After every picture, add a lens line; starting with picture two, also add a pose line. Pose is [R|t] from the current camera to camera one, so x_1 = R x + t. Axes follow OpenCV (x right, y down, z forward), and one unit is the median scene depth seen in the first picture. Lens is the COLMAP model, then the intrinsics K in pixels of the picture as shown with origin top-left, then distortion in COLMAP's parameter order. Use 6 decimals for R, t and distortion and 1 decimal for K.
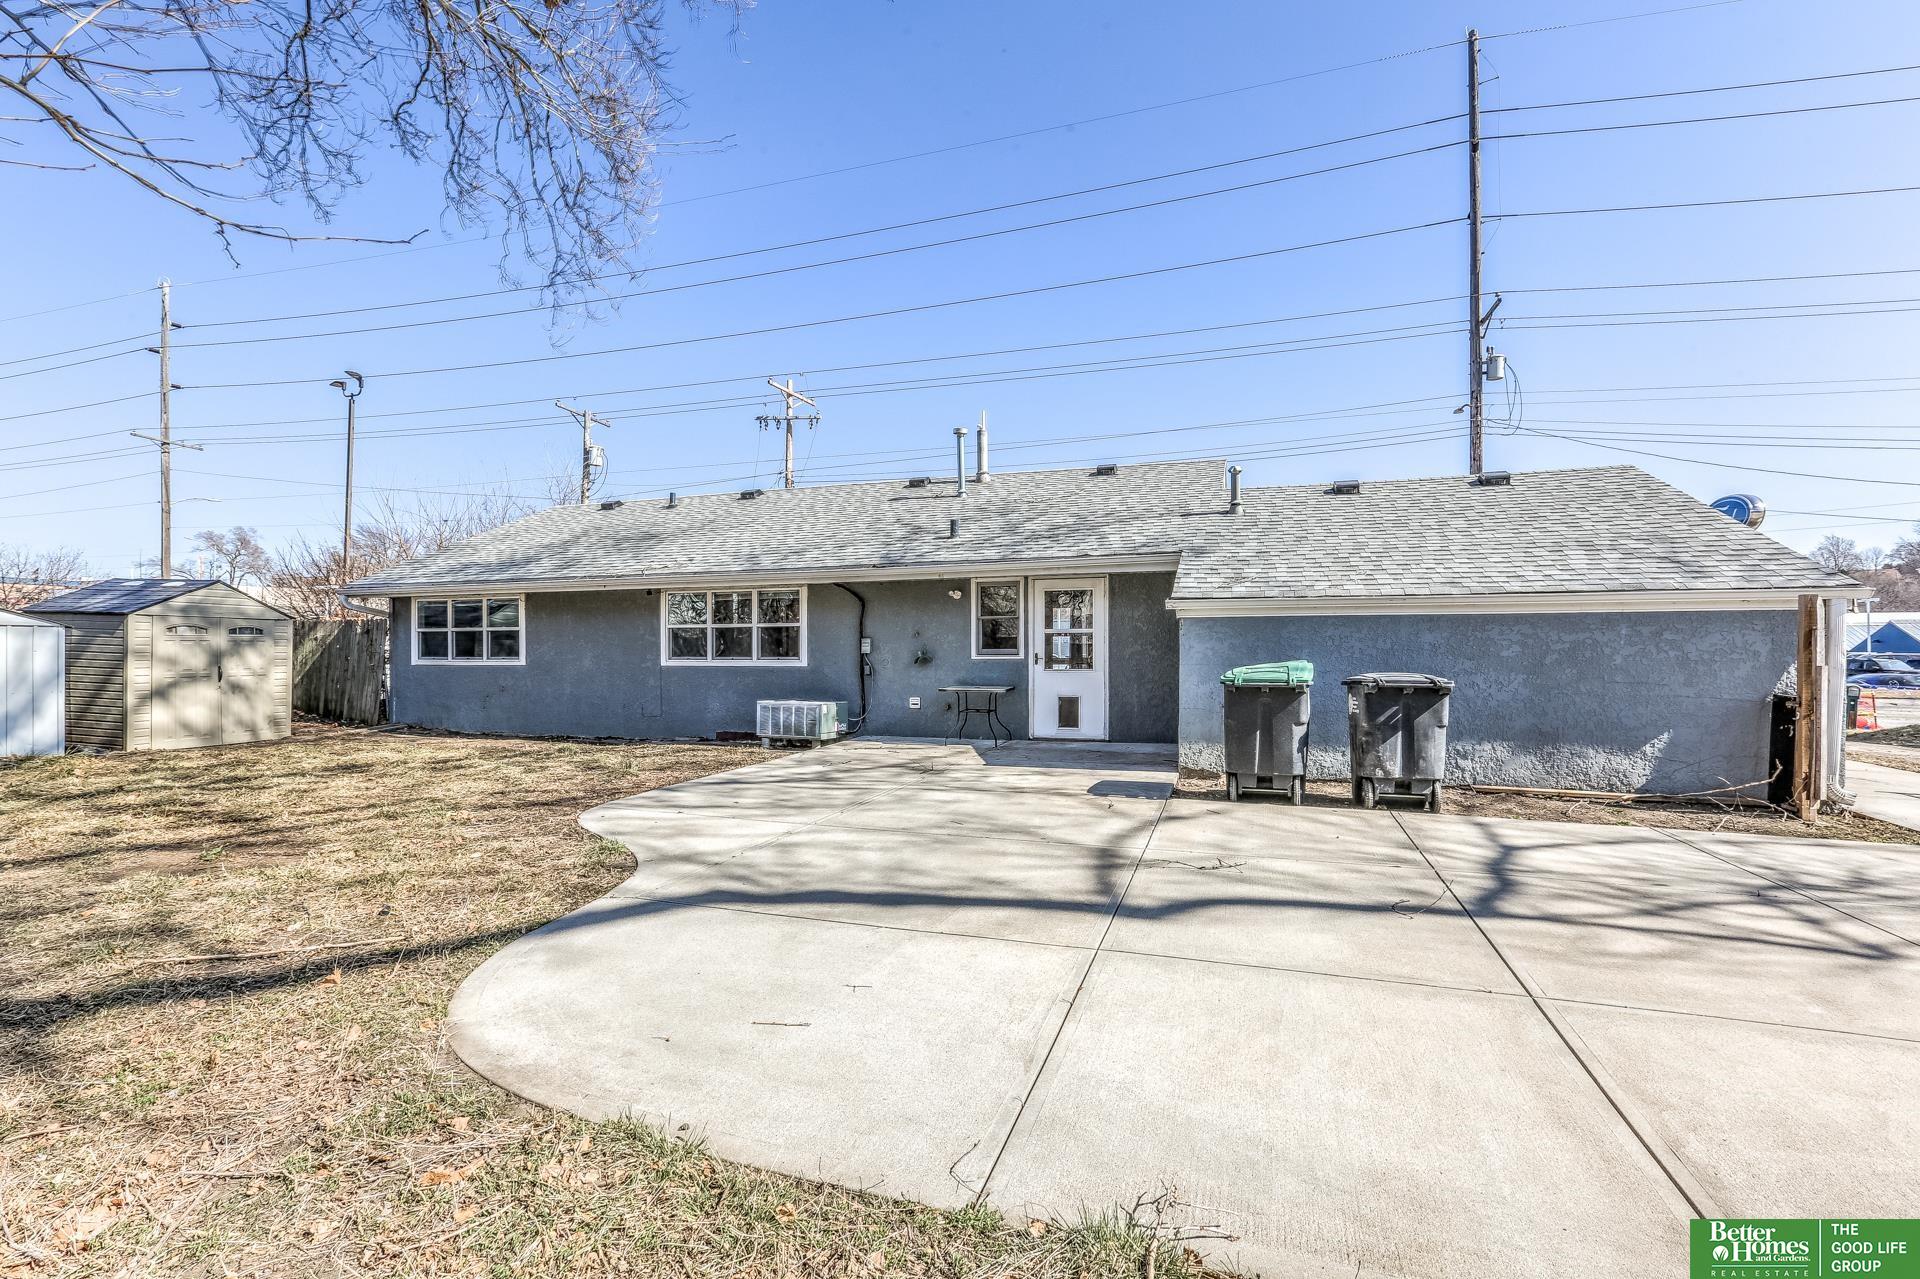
lens RADIAL K [[869.3, 0, 960.0], [0, 869.3, 639.5], [0, 0, 1]] dist [-0.021776, 0.000464]
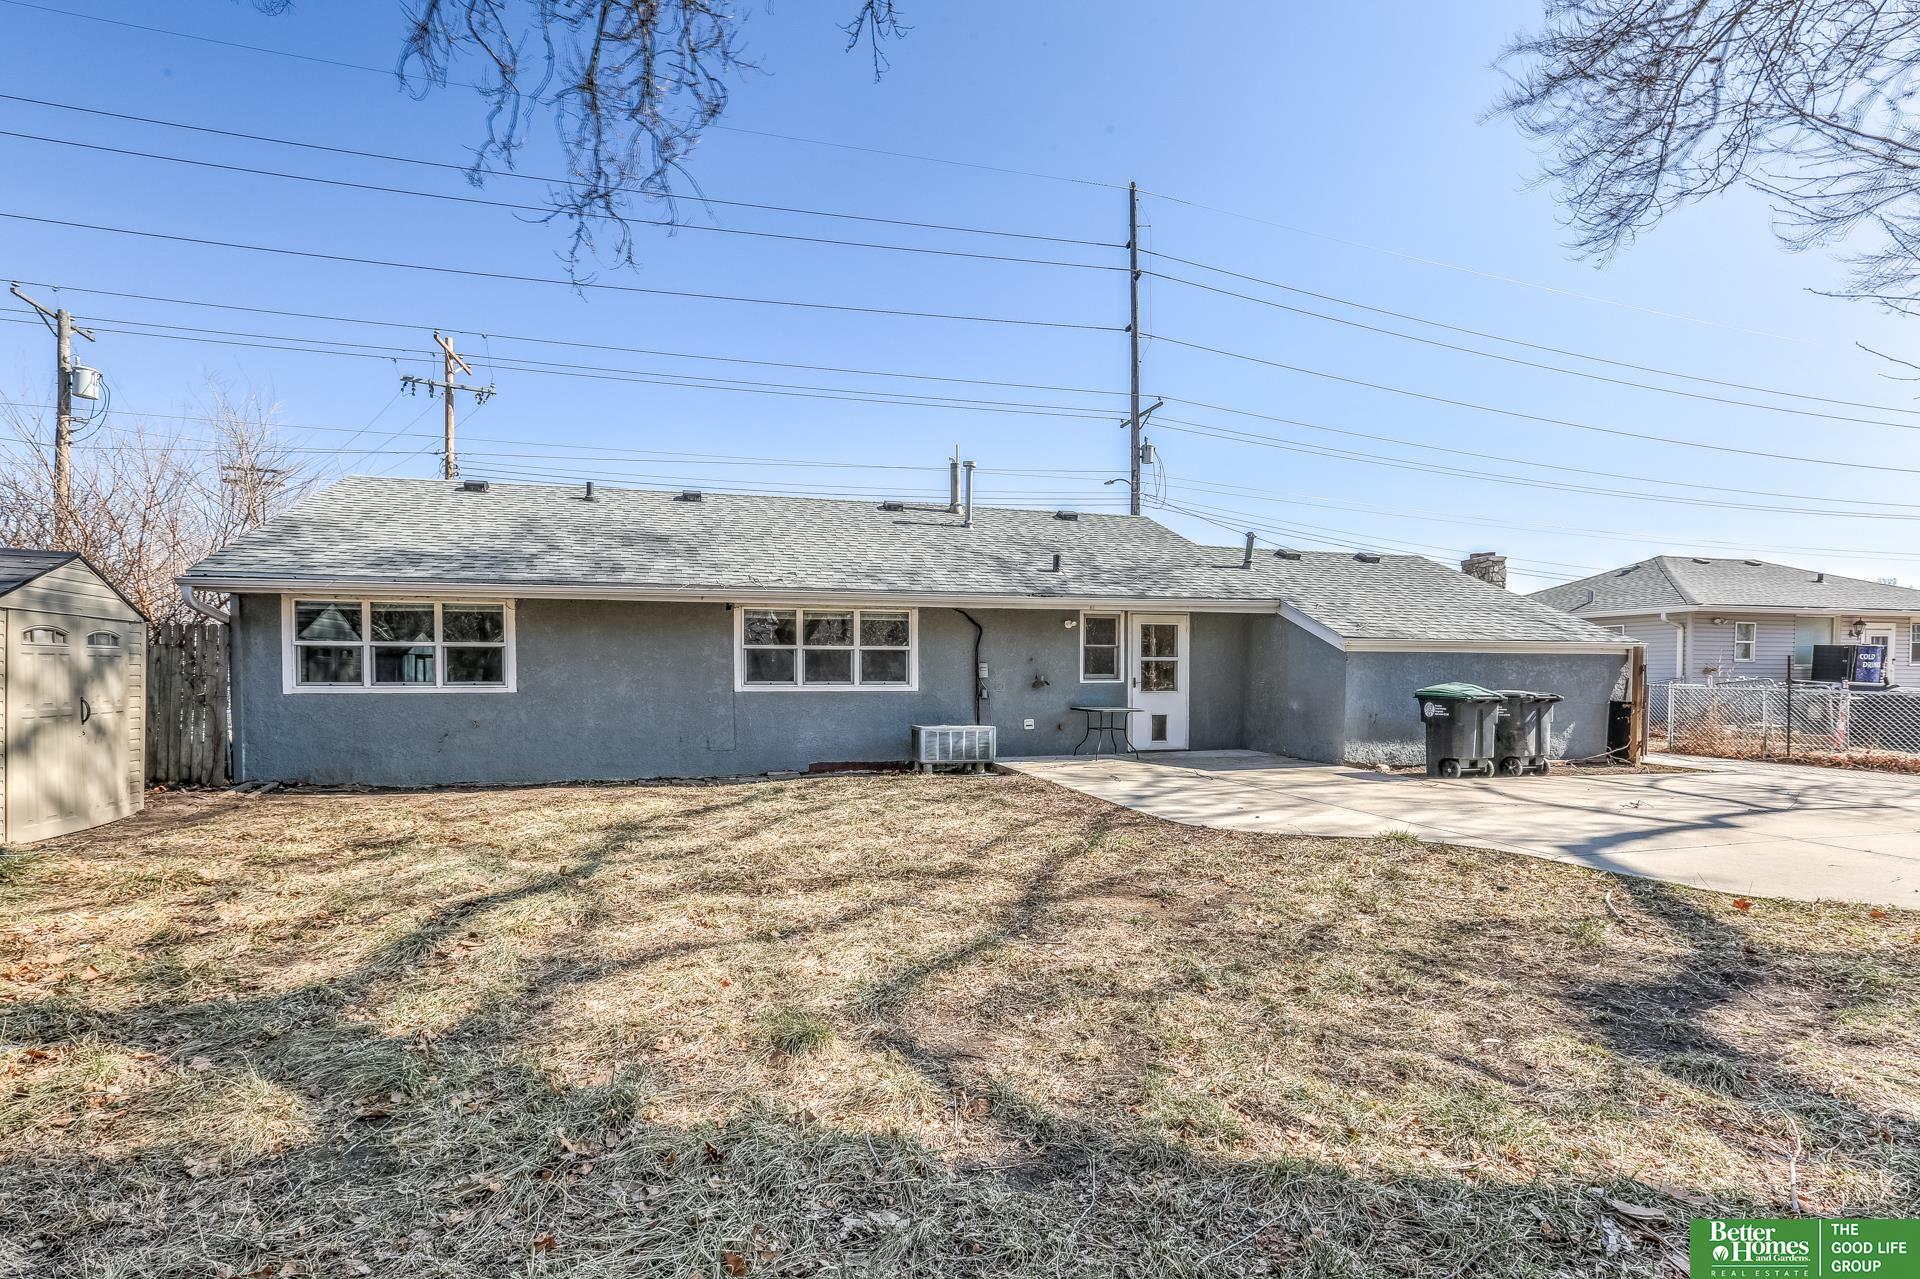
lens RADIAL K [[904.7, 0, 956.3], [0, 904.7, 667.8], [0, 0, 1]] dist [-0.041618, 0.028464]
pose [[0.820531, 0.008161, 0.571544, -0.731478], [-0.009500, 0.999955, -0.000640, 0.005123], [-0.571523, -0.004905, 0.820571, 0.138979]]
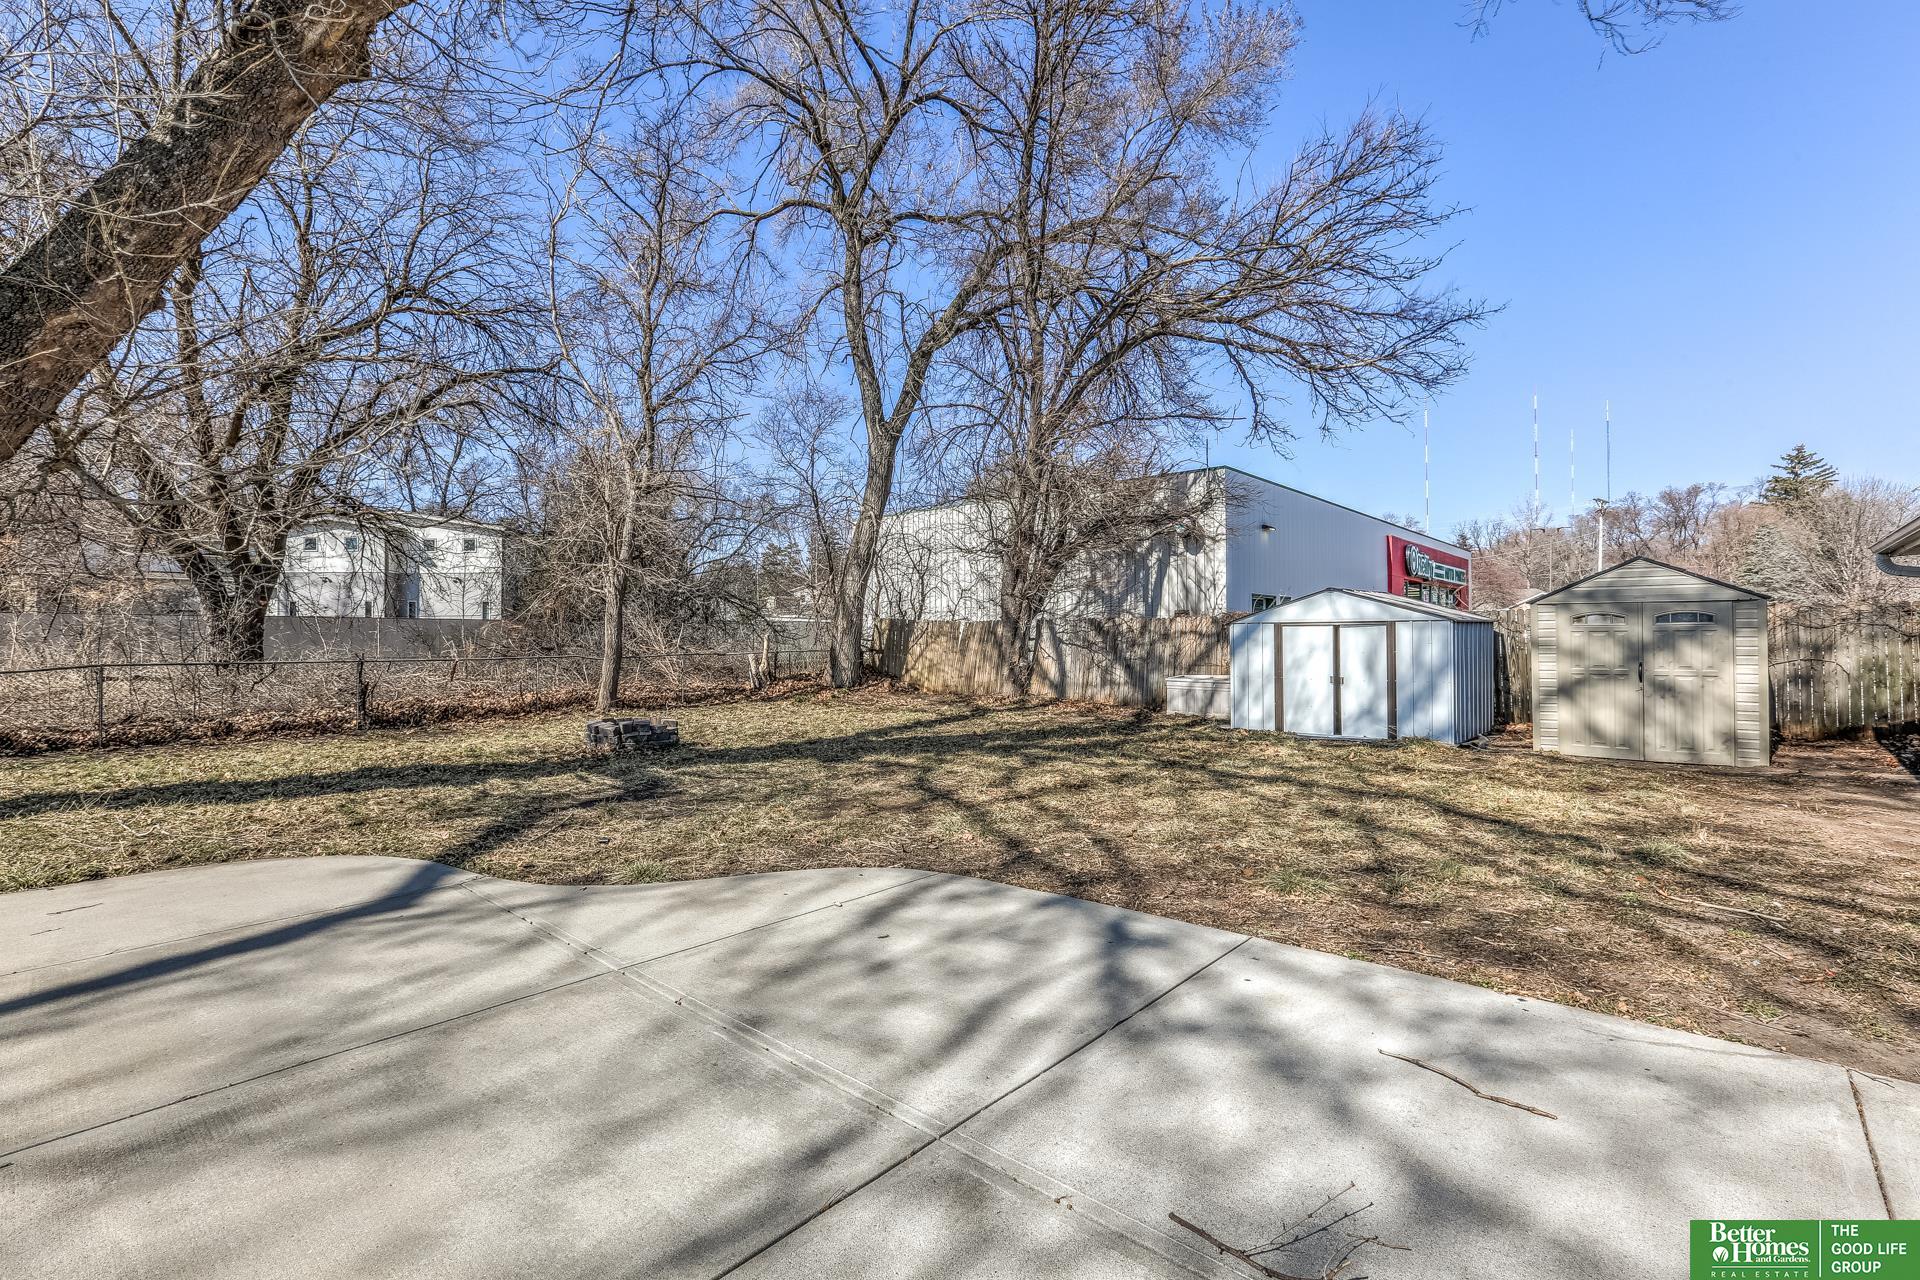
lens RADIAL K [[869.3, 0, 960.0], [0, 869.3, 640.0], [0, 0, 1]] dist [-0.021776, 0.000464]
pose [[-0.379258, 0.003140, -0.925286, 0.132168], [0.010342, 0.999946, -0.000845, 0.004017], [0.925233, -0.009890, -0.379270, 0.721764]]
